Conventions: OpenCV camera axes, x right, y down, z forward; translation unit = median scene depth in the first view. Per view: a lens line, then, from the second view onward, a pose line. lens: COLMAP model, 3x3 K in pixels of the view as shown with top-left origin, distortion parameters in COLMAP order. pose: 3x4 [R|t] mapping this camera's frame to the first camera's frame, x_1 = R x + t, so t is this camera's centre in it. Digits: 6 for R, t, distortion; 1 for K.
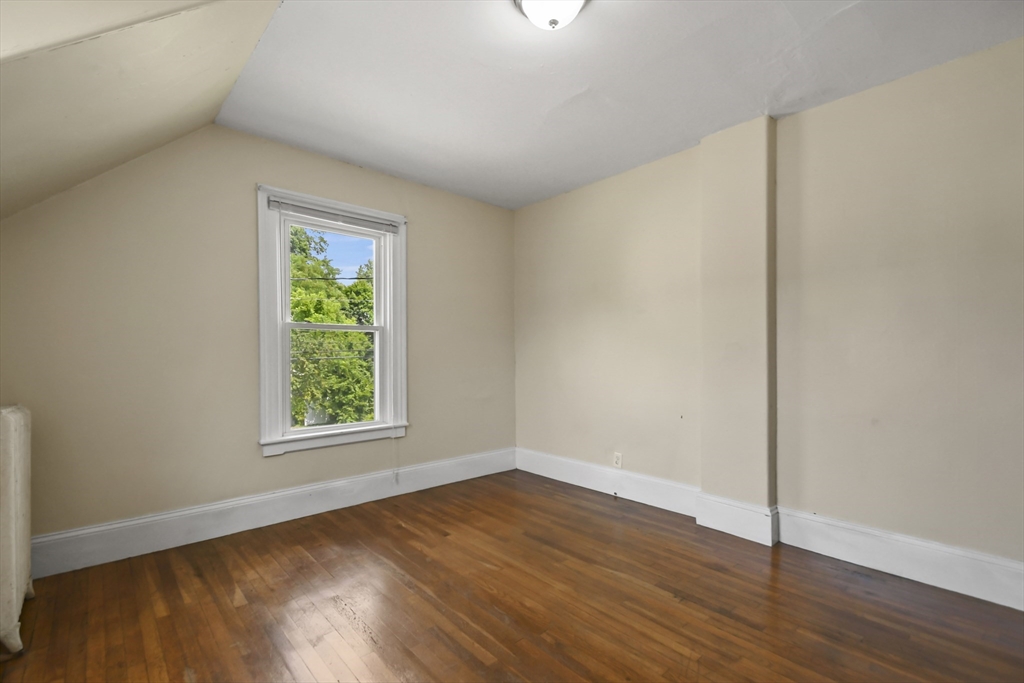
lens RADIAL K [[460.6, 0, 499.3], [0, 460.6, 355.2], [0, 0, 1]] dist [0.013845, -0.000259]
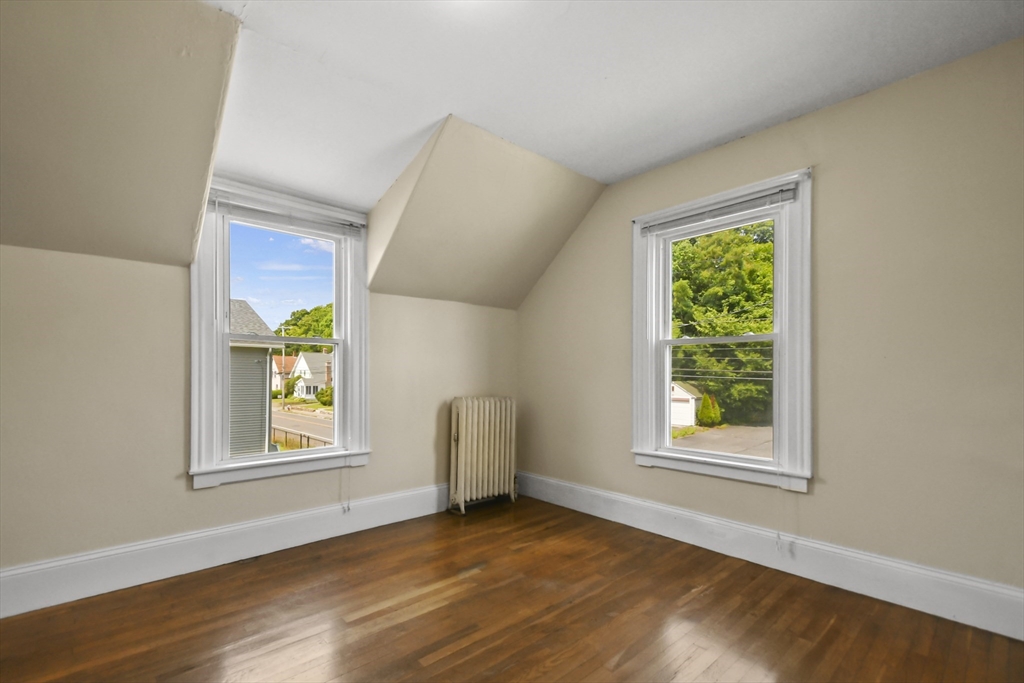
lens RADIAL K [[449.0, 0, 480.1], [0, 449.0, 373.8], [0, 0, 1]] dist [-0.000350, -0.000446]
pose [[-0.025815, 0.003776, -0.999660, 0.584876], [-0.005610, 0.999977, 0.003922, 0.001717], [0.999651, 0.005709, -0.025793, 0.678584]]
